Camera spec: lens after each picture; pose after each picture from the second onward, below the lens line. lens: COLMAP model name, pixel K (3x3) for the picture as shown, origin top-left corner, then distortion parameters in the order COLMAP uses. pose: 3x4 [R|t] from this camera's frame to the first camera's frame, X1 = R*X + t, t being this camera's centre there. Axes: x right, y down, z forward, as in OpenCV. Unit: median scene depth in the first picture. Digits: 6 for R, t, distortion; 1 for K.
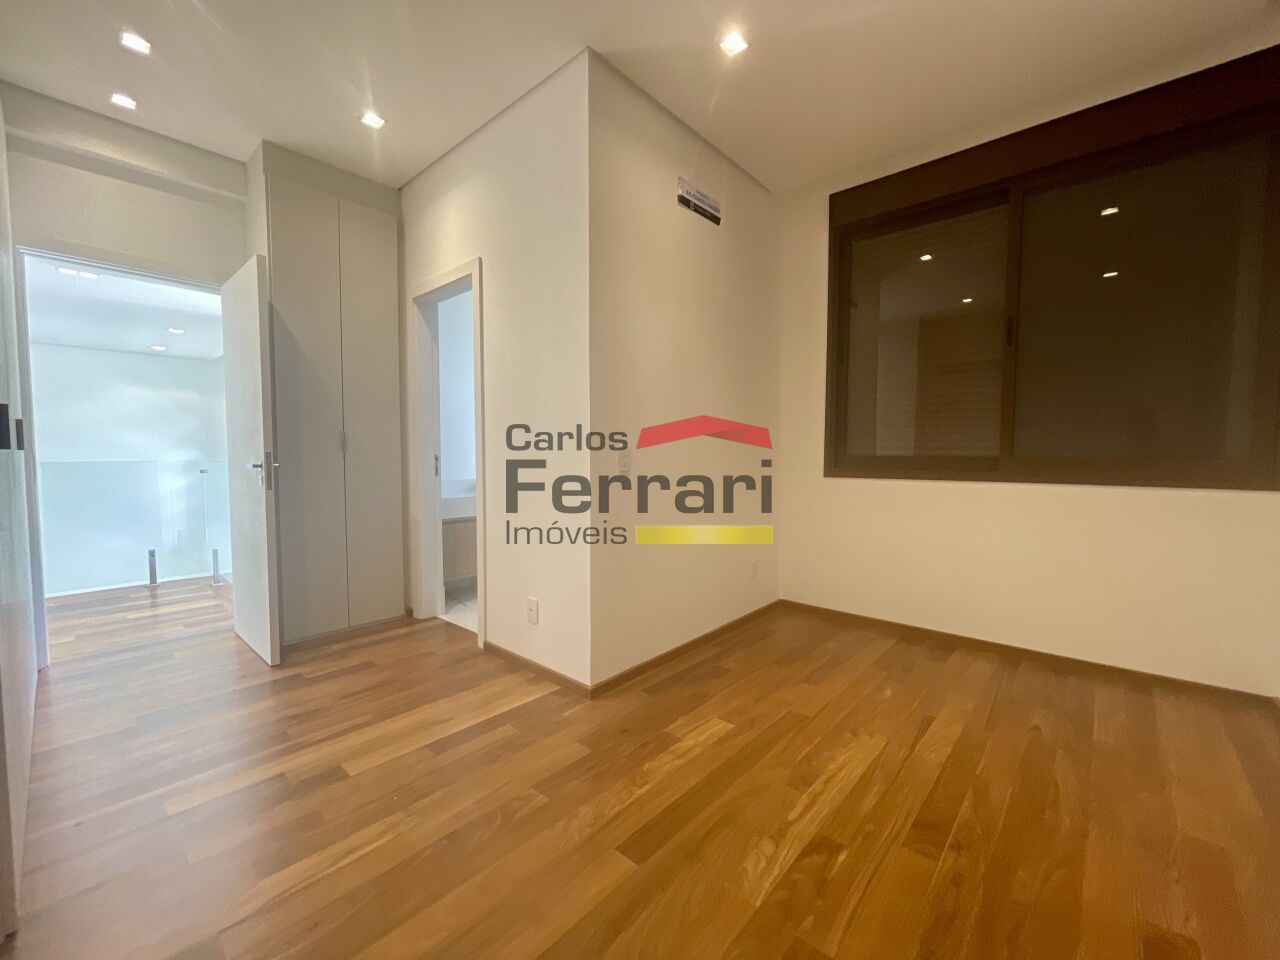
lens RADIAL K [[521.0, 0, 642.7], [0, 521.0, 479.8], [0, 0, 1]] dist [0.000419, 0.000117]
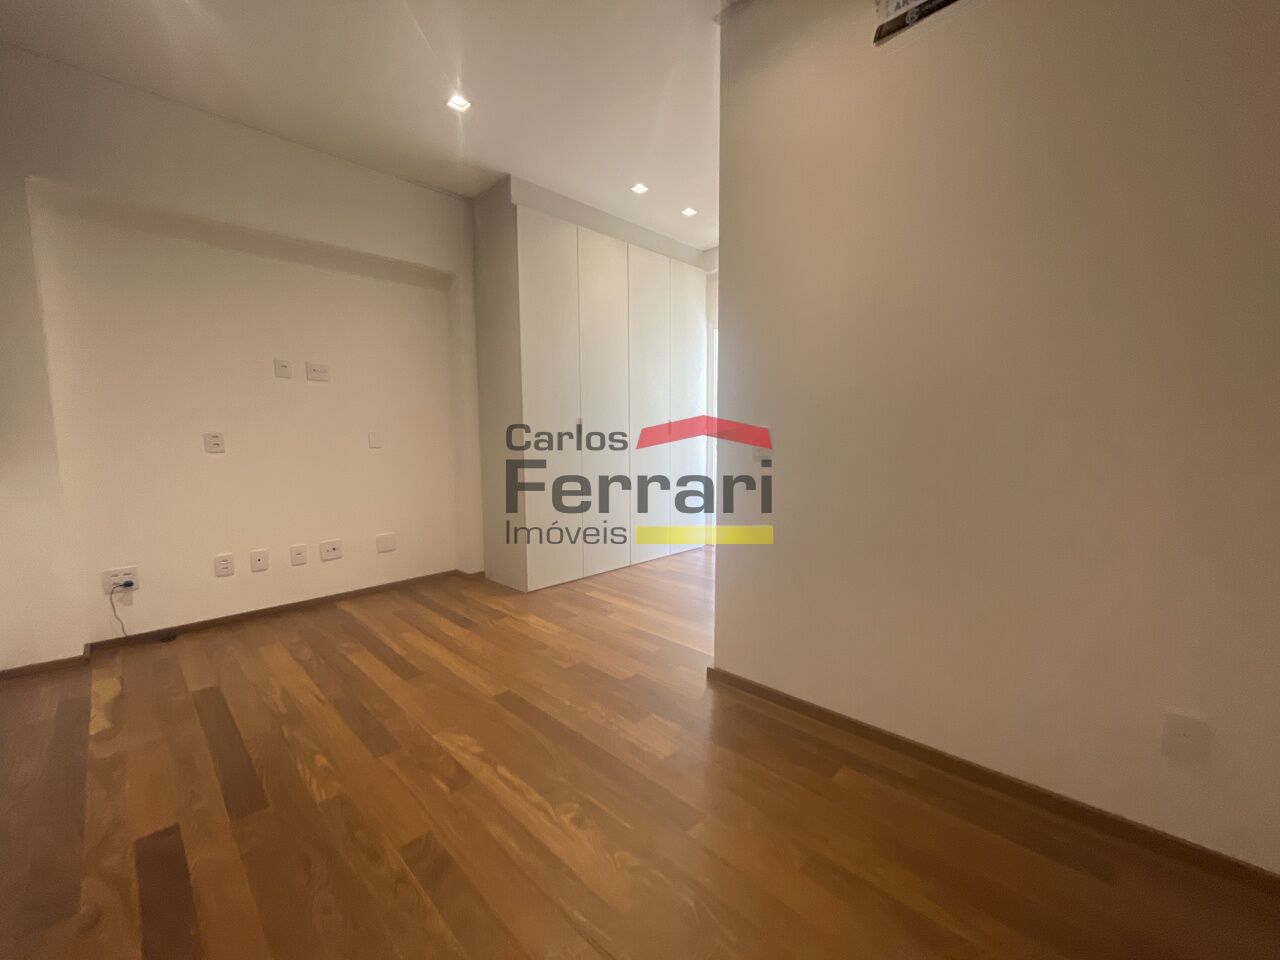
lens RADIAL K [[521.0, 0, 642.4], [0, 521.0, 480.9], [0, 0, 1]] dist [0.000419, 0.000117]
pose [[-0.051984, 0.090489, -0.994540, 1.364528], [-0.038334, 0.994972, 0.092532, -0.081062], [0.997912, 0.042935, -0.048253, 1.374066]]
